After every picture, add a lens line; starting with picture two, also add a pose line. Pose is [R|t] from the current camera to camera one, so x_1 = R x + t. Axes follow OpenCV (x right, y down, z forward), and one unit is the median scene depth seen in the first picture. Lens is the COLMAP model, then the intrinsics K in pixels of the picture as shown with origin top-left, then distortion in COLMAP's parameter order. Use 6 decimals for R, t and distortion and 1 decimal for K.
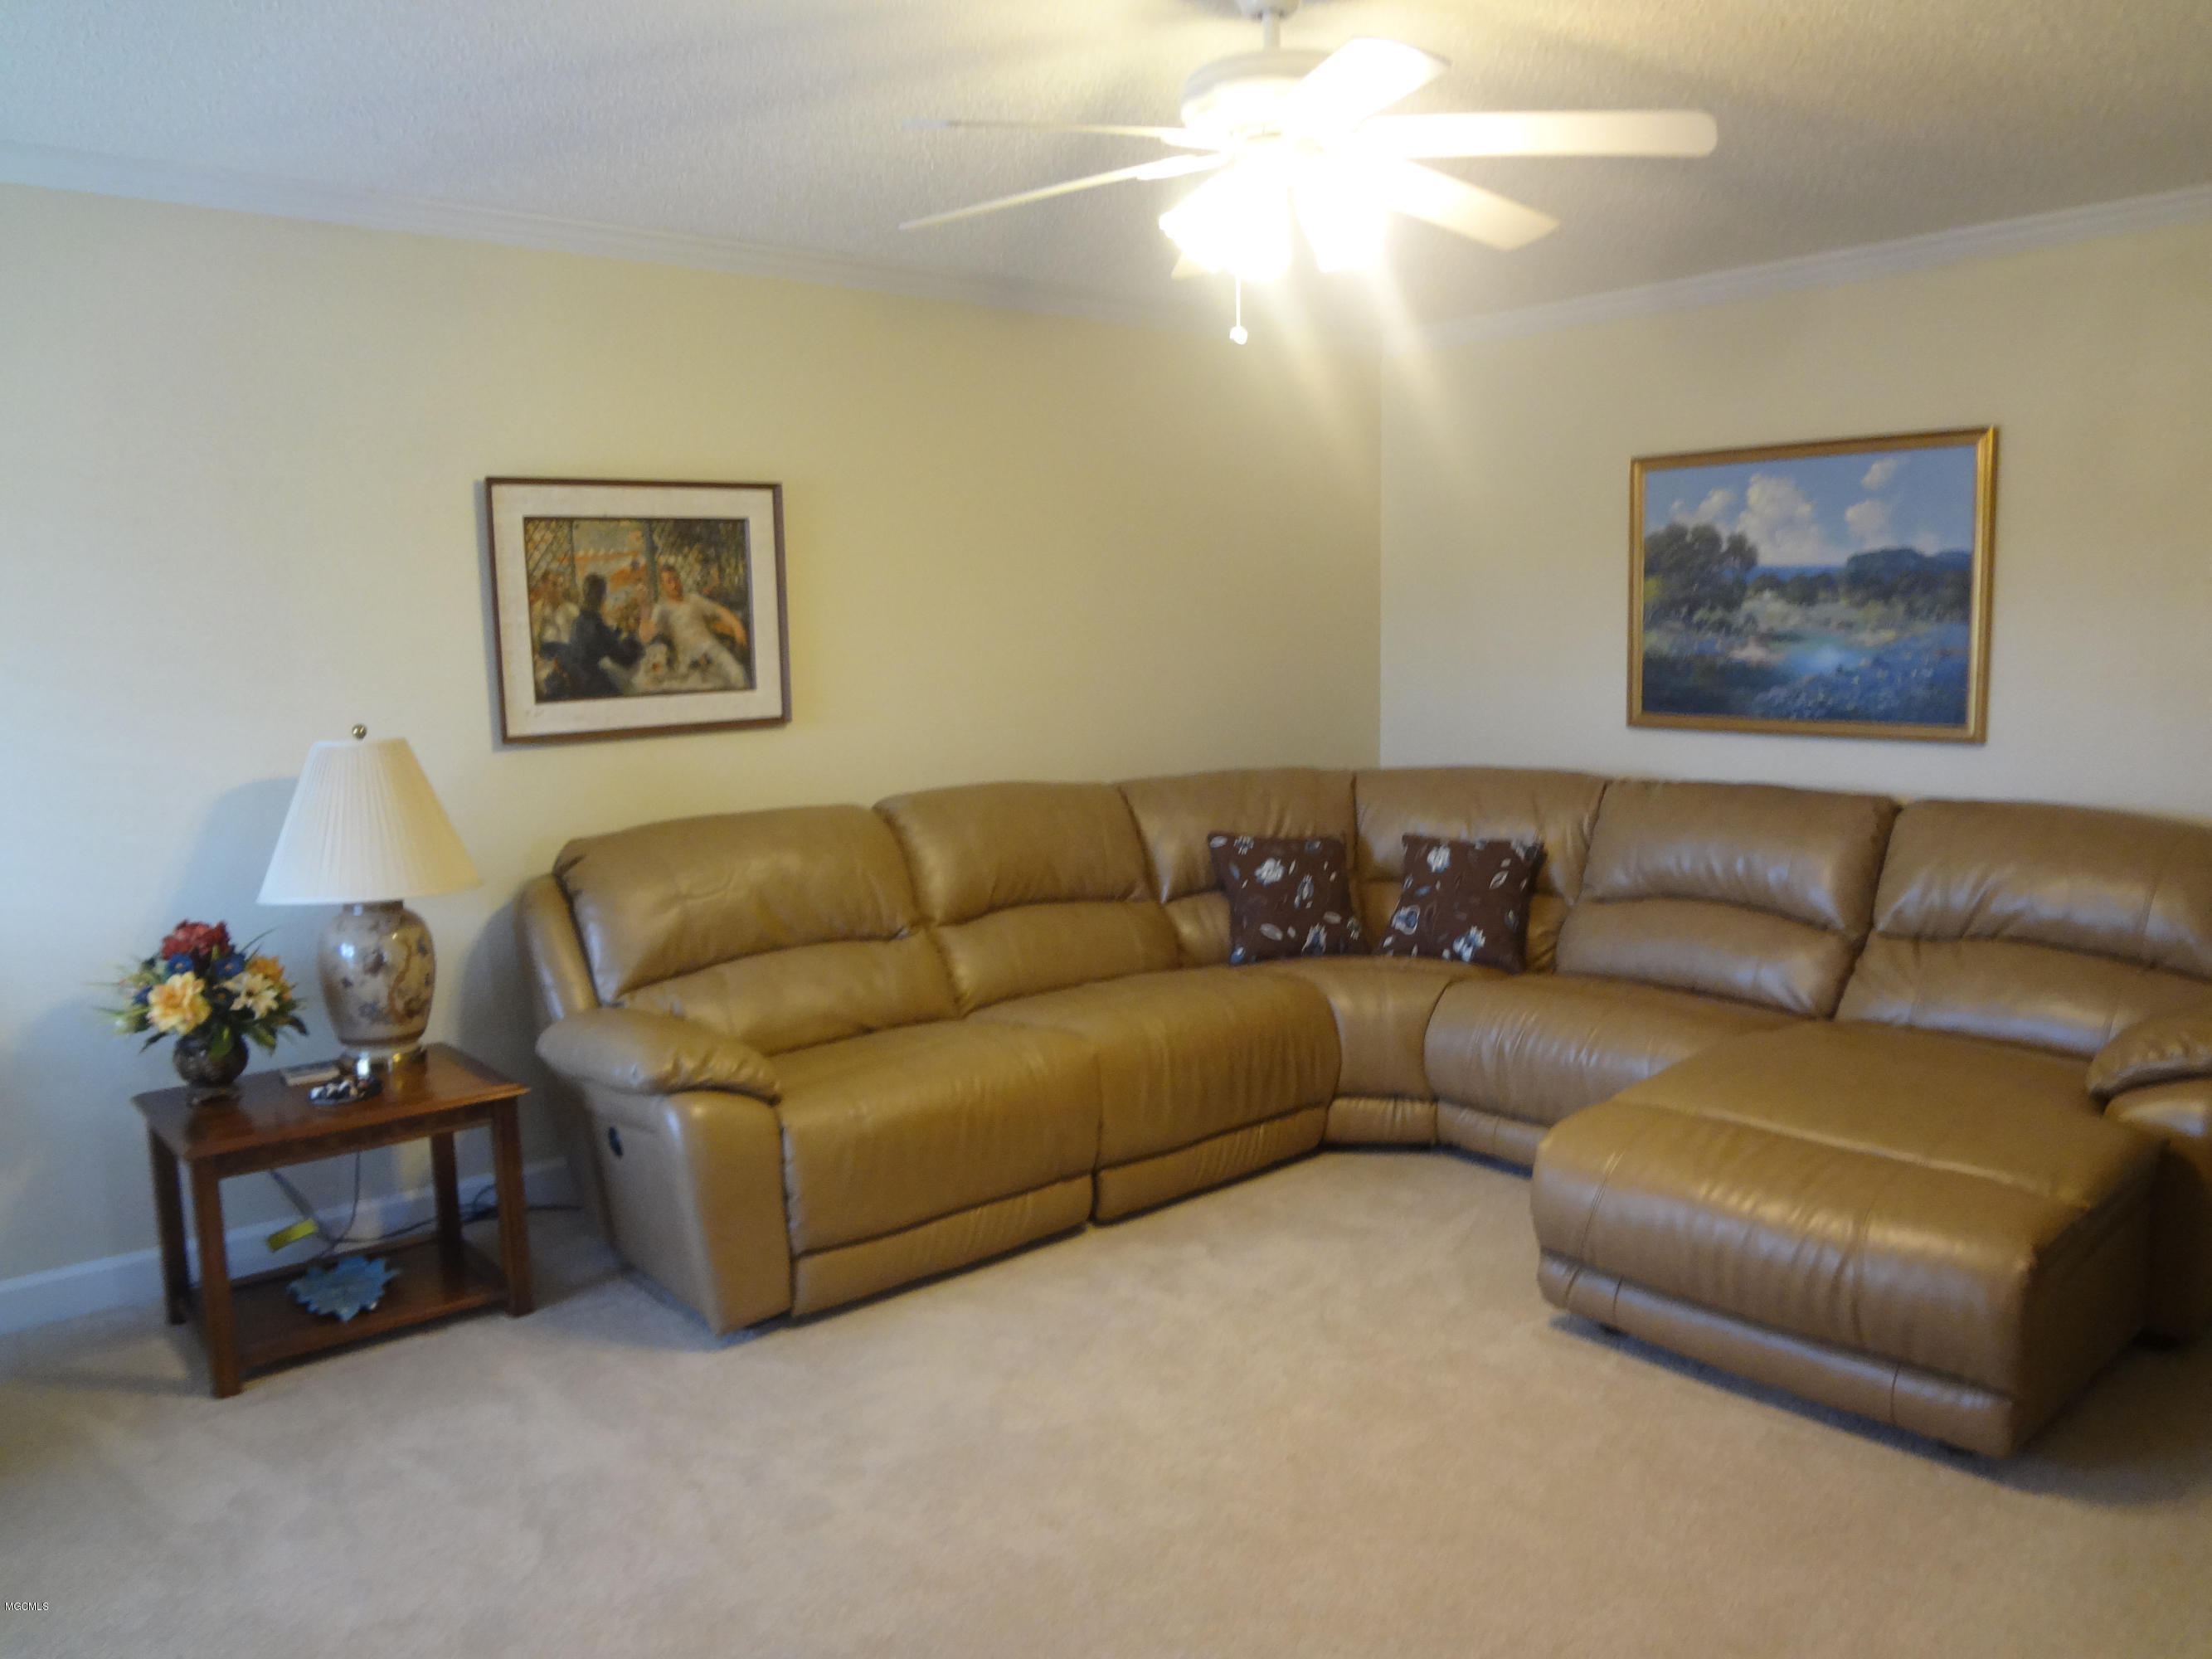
lens RADIAL K [[1683.7, 0, 1117.8], [0, 1683.7, 824.5], [0, 0, 1]] dist [-0.002826, -0.039481]
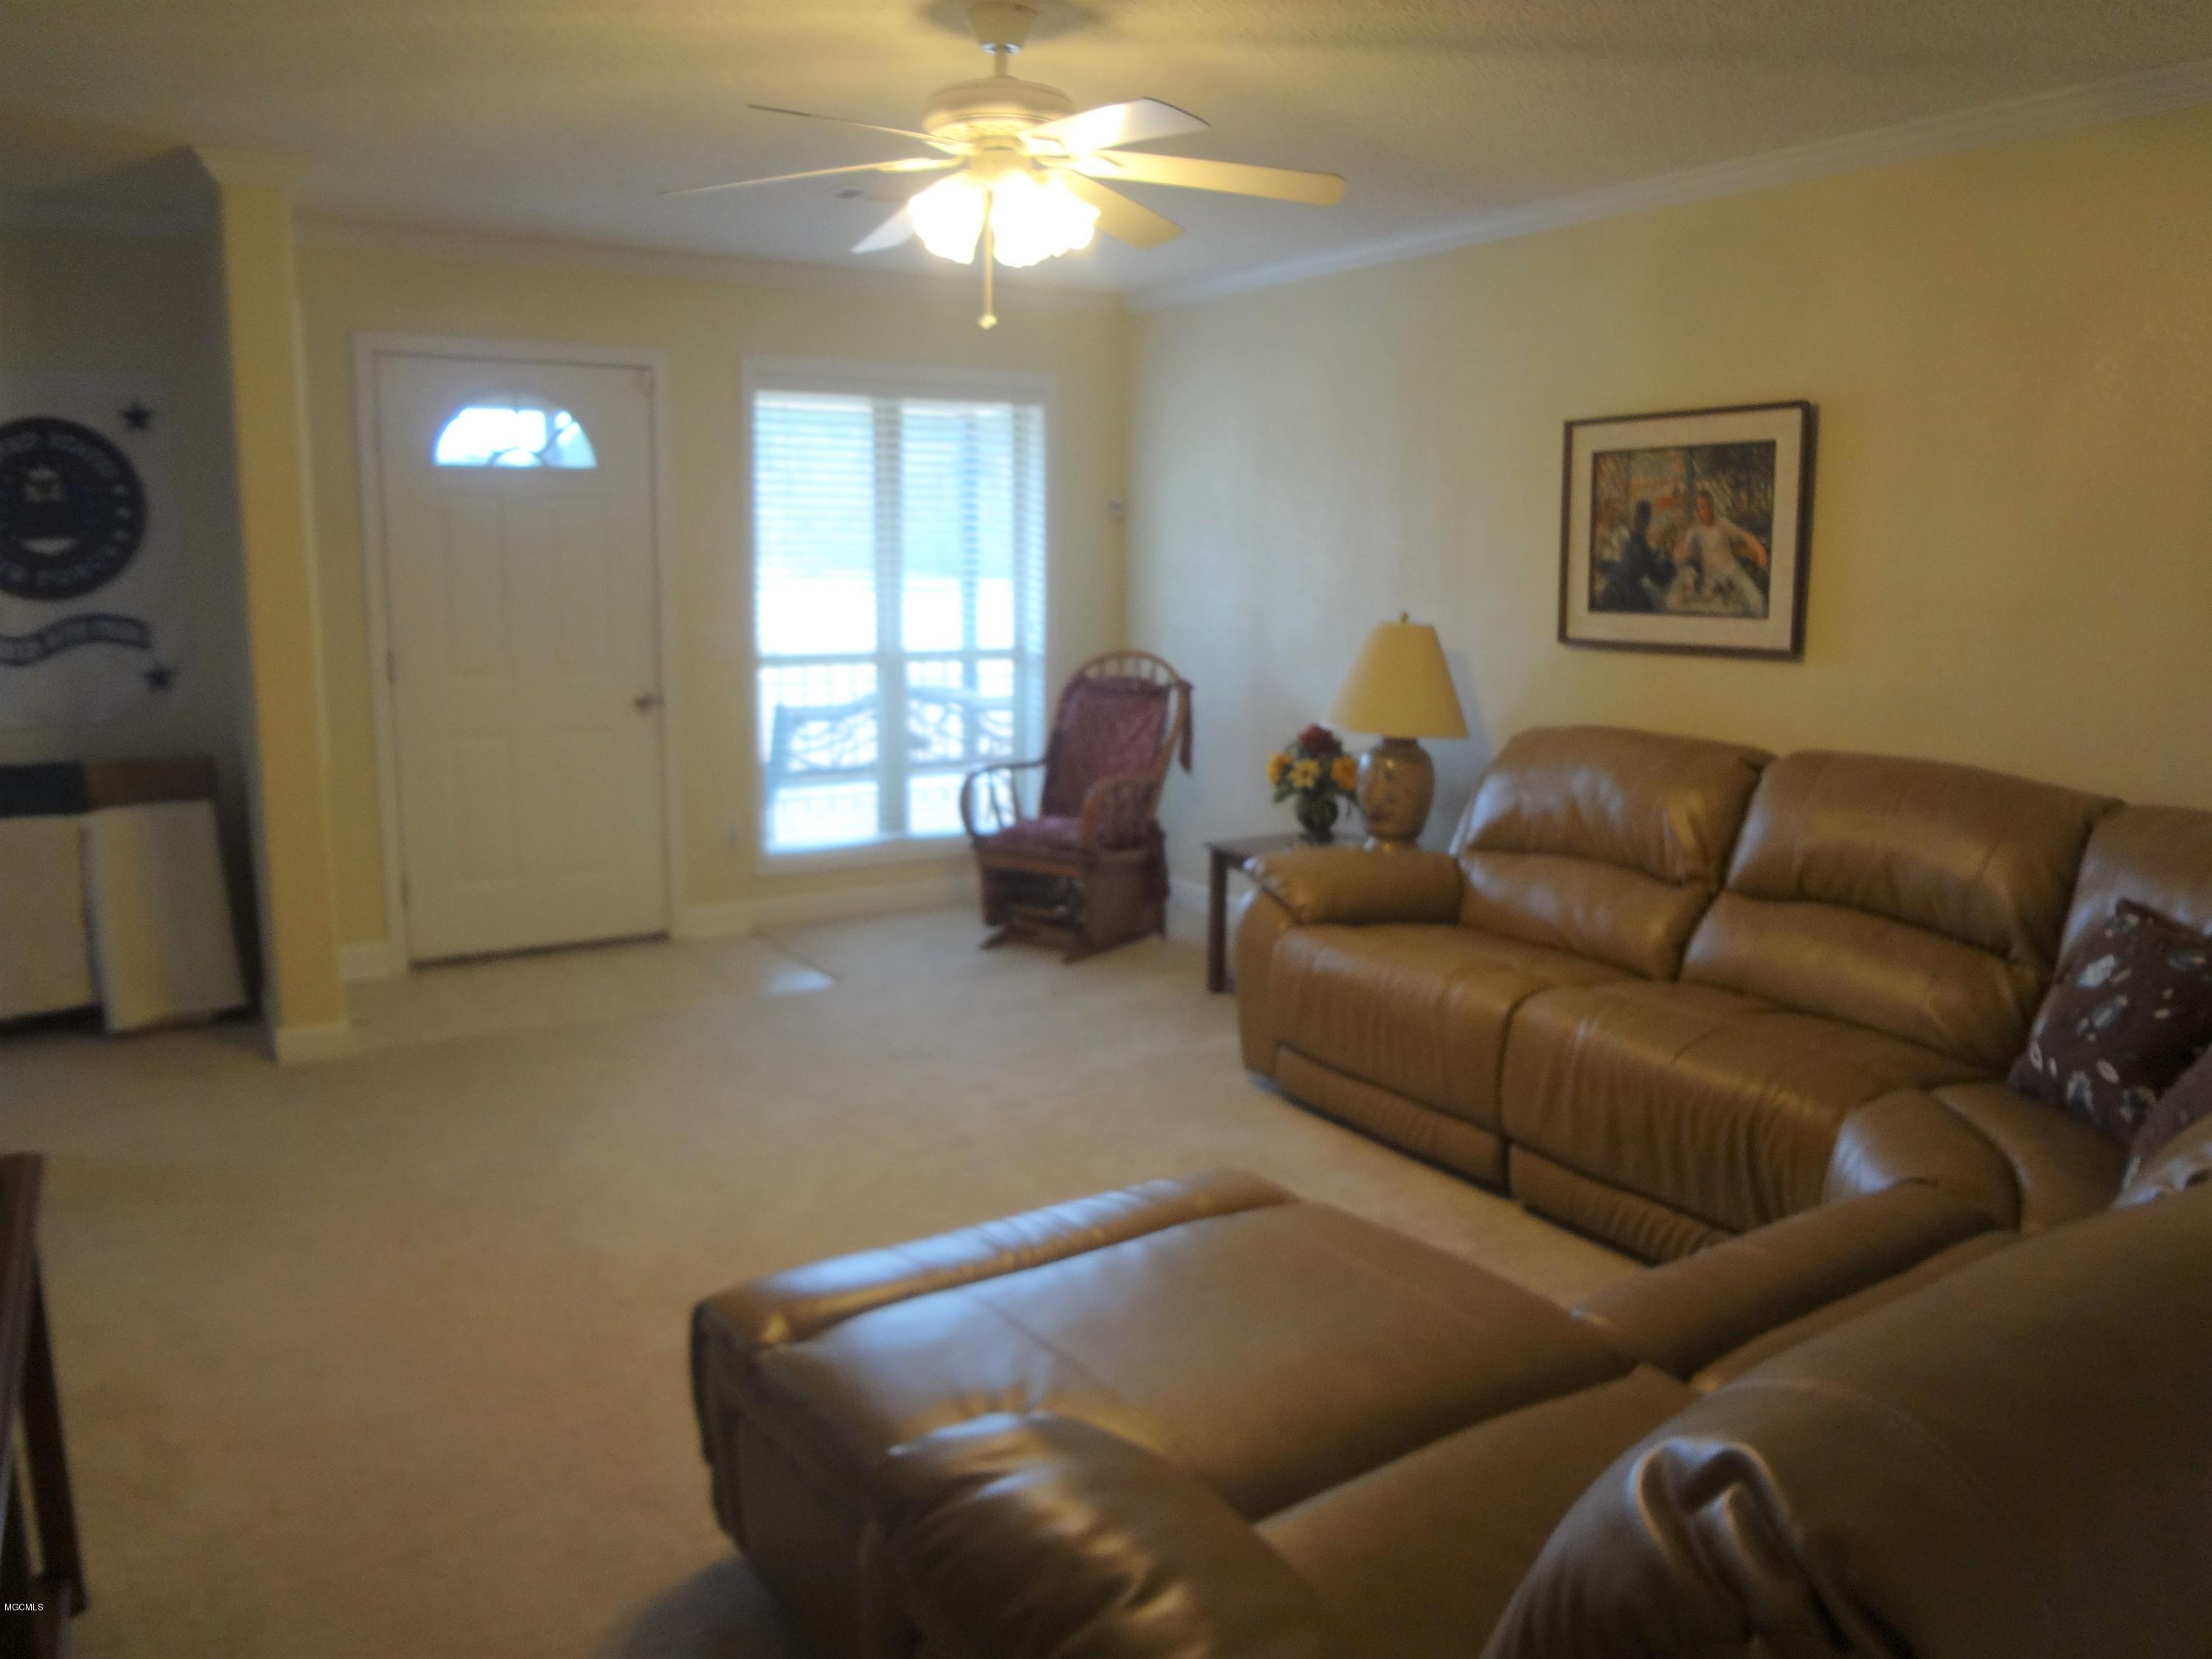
lens RADIAL K [[1683.6, 0, 1117.8], [0, 1683.6, 824.5], [0, 0, 1]] dist [-0.002826, -0.039481]
pose [[-0.147874, 0.181607, -0.972189, 0.829937], [-0.129649, 0.970954, 0.201096, -0.115804], [0.980472, 0.155780, -0.120033, 0.801820]]
